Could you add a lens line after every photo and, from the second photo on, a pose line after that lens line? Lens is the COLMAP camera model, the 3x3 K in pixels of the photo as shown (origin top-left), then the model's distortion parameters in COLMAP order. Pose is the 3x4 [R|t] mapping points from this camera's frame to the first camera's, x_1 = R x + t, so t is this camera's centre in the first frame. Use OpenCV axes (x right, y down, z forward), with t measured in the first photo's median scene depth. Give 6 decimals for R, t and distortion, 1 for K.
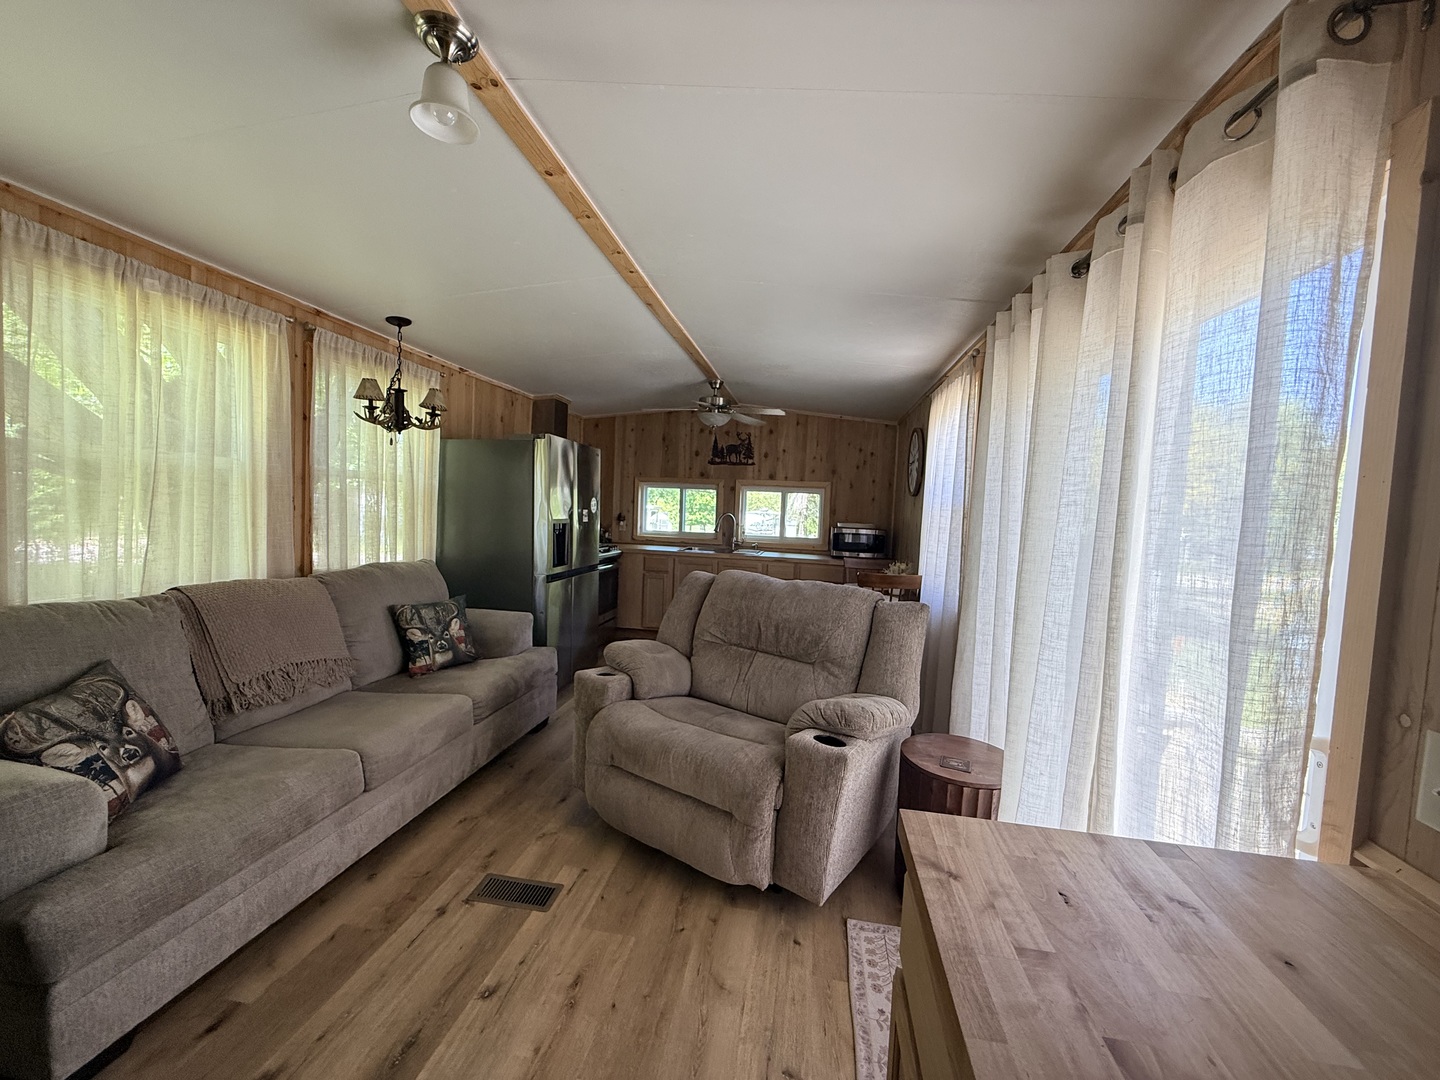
lens RADIAL K [[574.5, 0, 717.9], [0, 574.5, 541.3], [0, 0, 1]] dist [-0.000414, 0.000079]
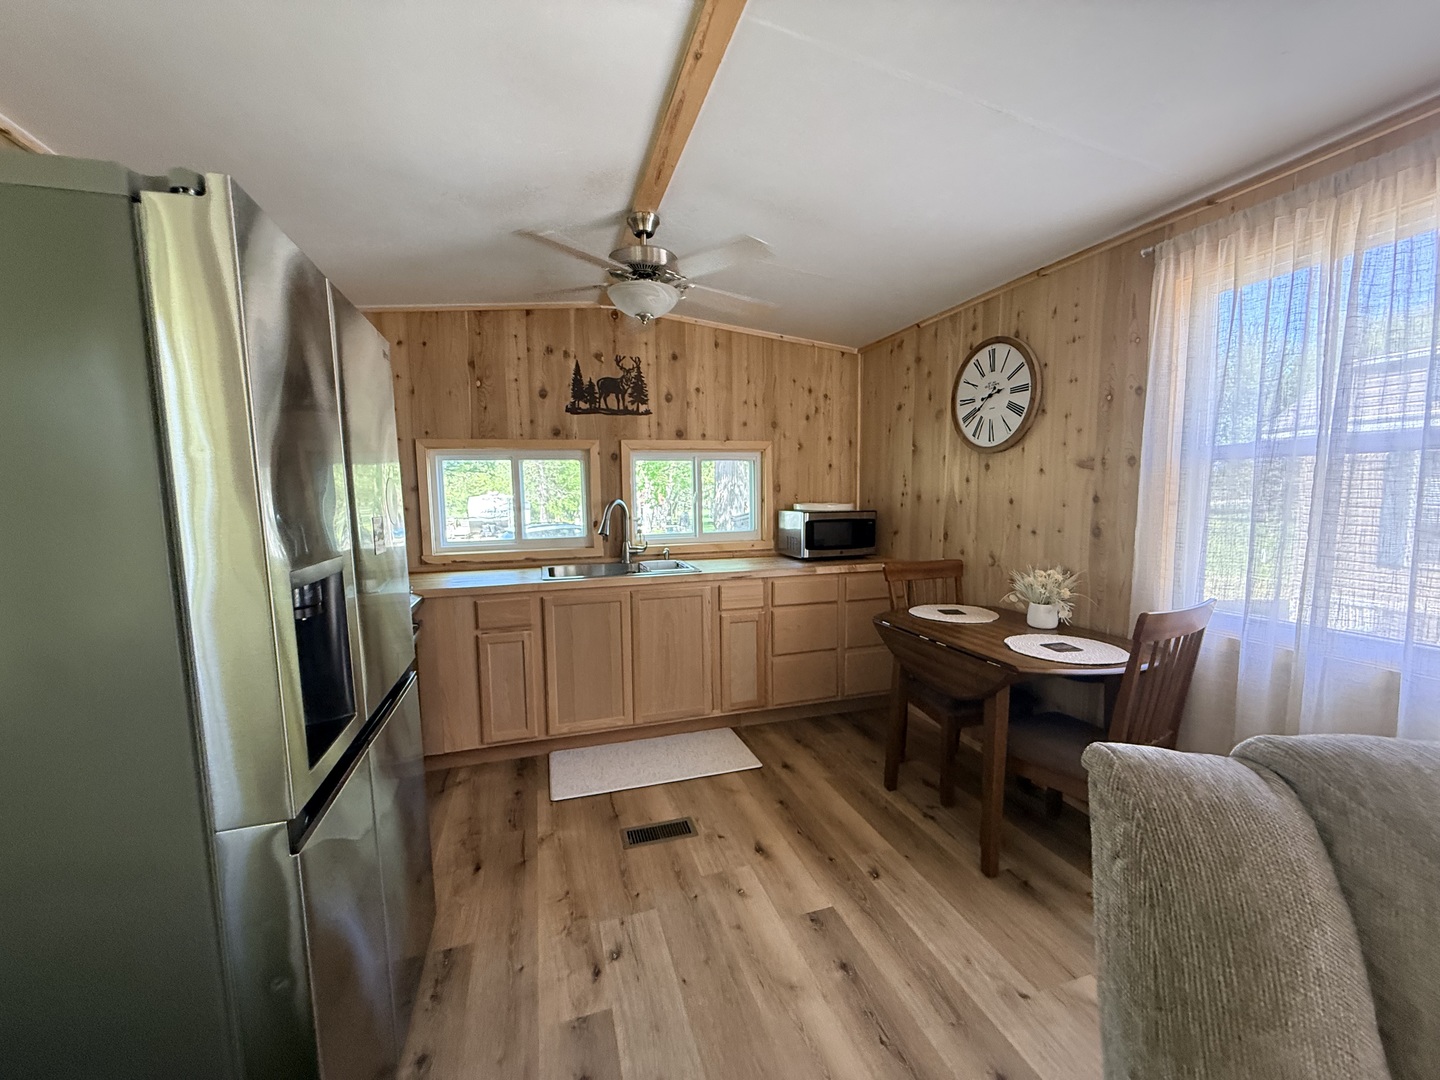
lens RADIAL K [[574.5, 0, 717.9], [0, 574.5, 541.3], [0, 0, 1]] dist [-0.000414, 0.000079]
pose [[0.888004, -0.095054, 0.449905, -0.286016], [0.078484, 0.995375, 0.055390, -0.061000], [-0.453089, -0.013876, 0.891357, 0.863119]]
